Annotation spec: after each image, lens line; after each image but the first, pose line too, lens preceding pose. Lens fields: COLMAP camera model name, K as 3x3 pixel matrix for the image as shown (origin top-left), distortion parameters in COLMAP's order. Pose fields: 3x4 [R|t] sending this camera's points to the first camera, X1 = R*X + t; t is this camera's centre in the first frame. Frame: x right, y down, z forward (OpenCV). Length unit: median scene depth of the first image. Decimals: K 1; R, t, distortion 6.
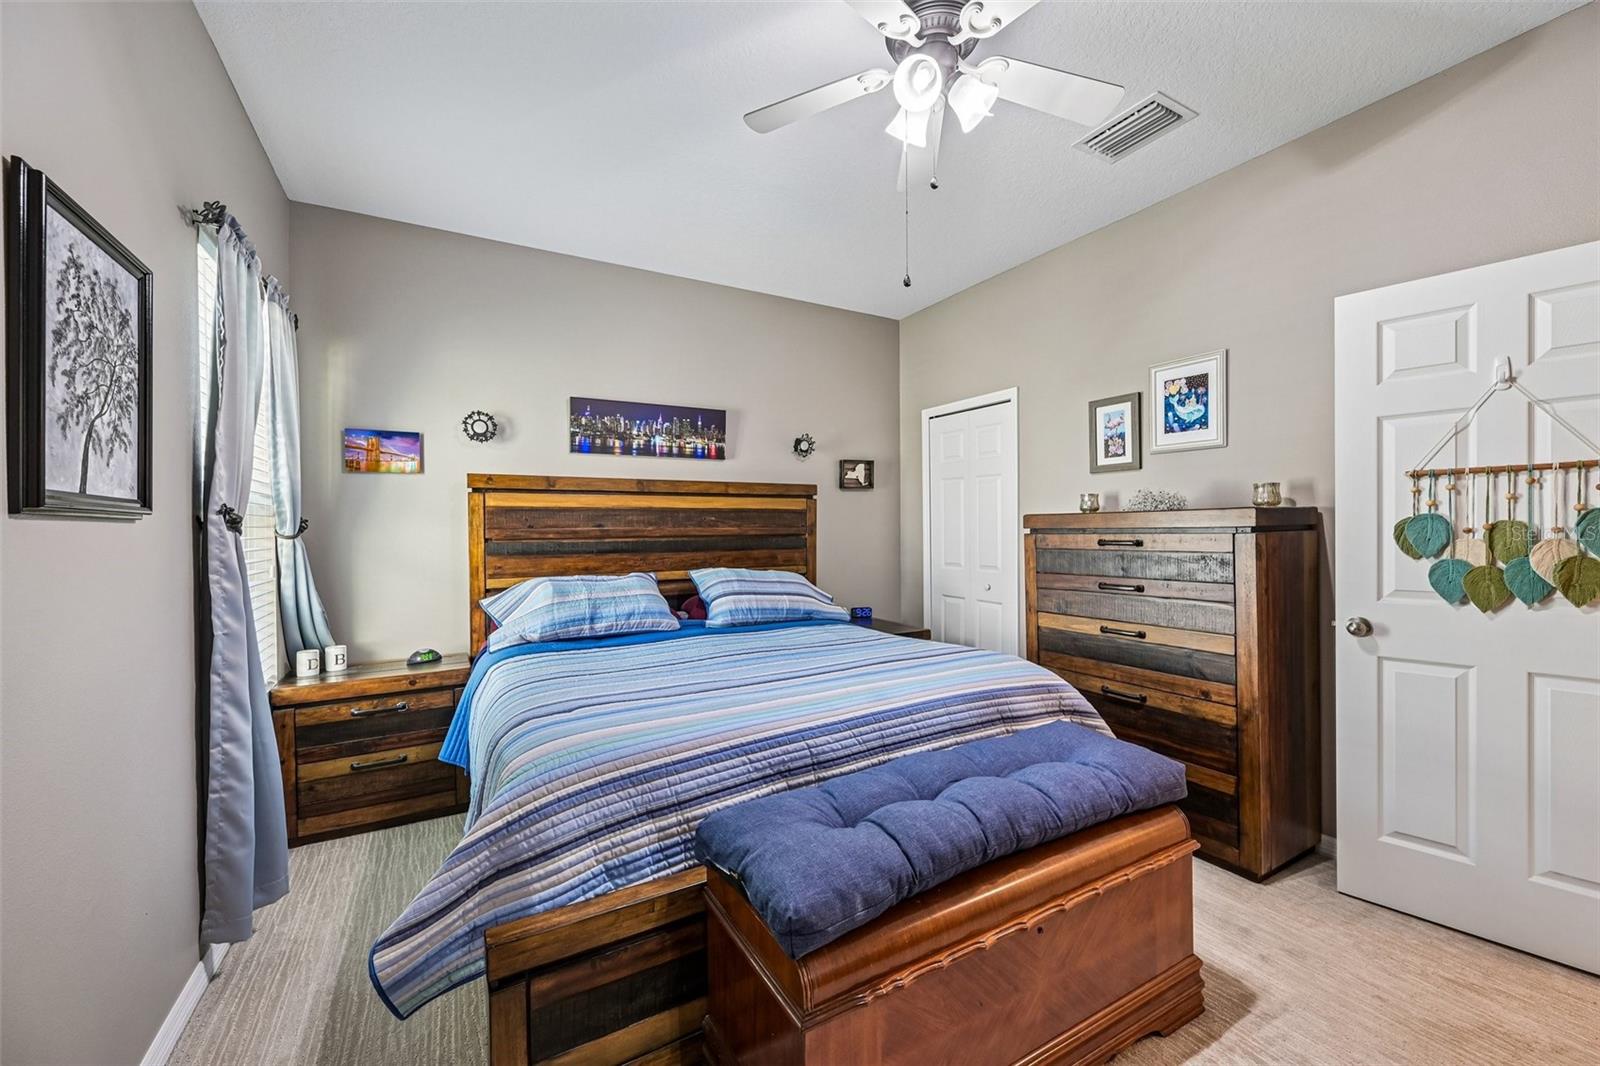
lens RADIAL K [[636.3, 0, 804.1], [0, 636.3, 532.9], [0, 0, 1]] dist [-0.001659, -0.000886]
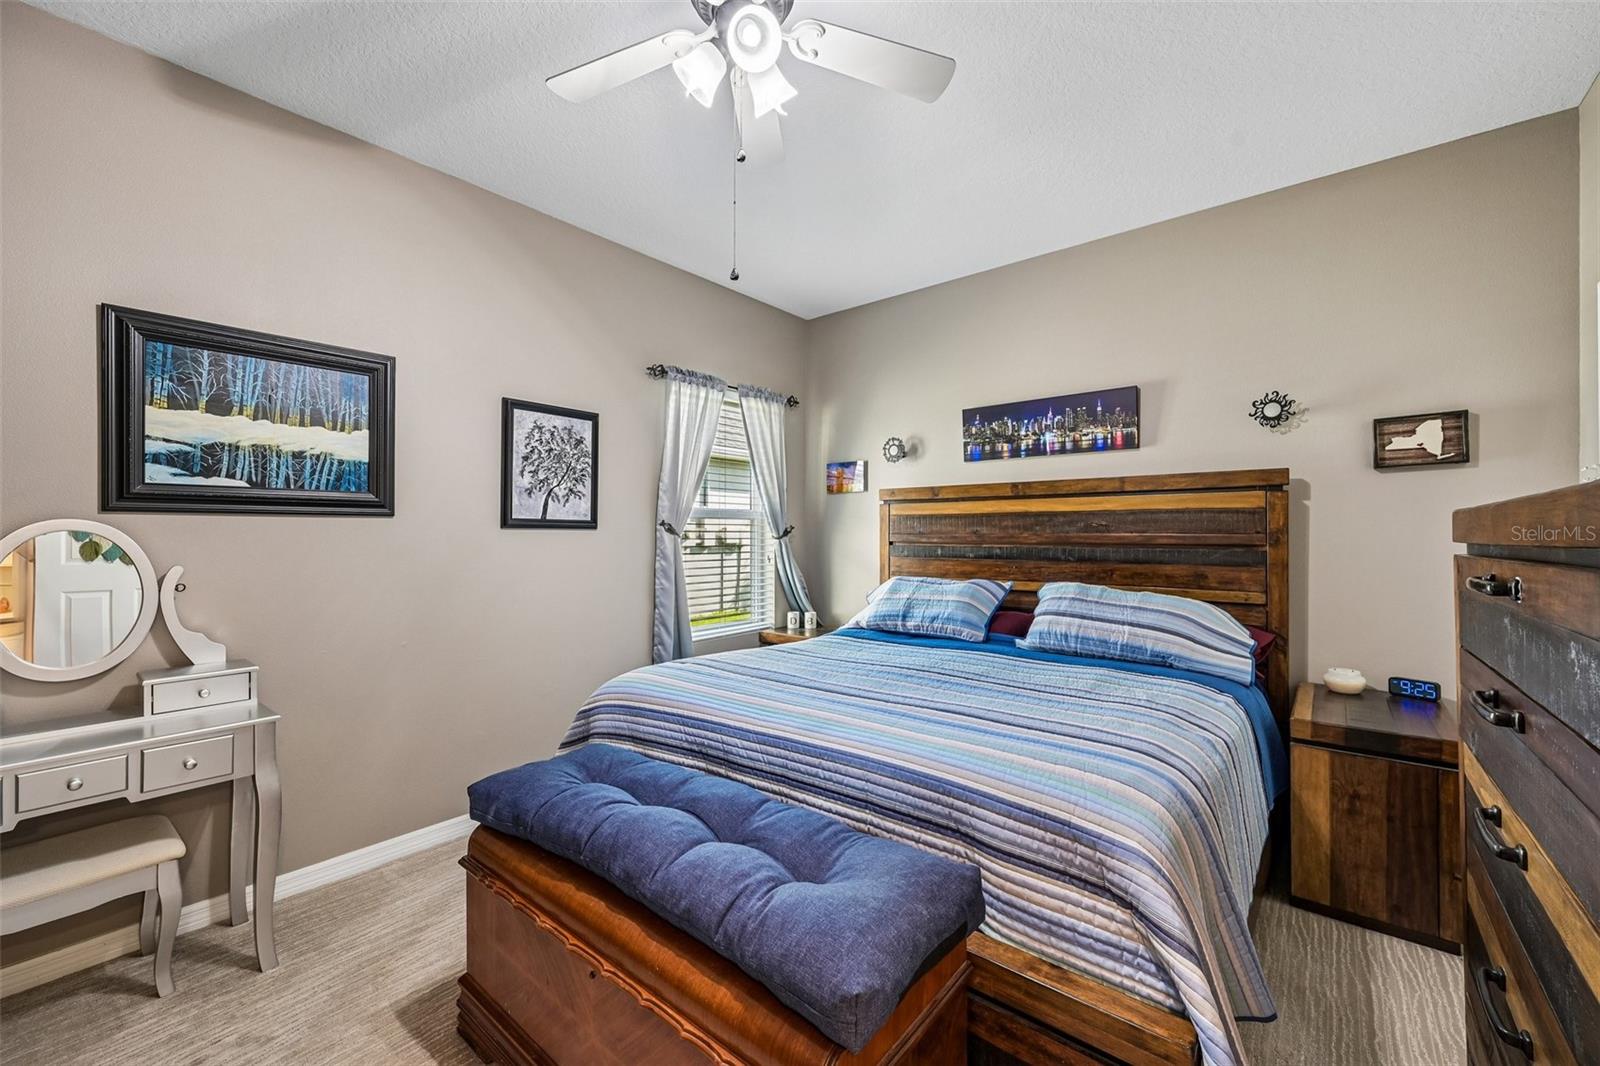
lens RADIAL K [[636.3, 0, 800.3], [0, 636.3, 527.5], [0, 0, 1]] dist [-0.001659, -0.000886]
pose [[0.343803, -0.001803, -0.939040, 0.530674], [-0.010095, 0.999933, -0.005616, -0.008757], [0.938988, 0.011410, 0.343761, 0.379227]]
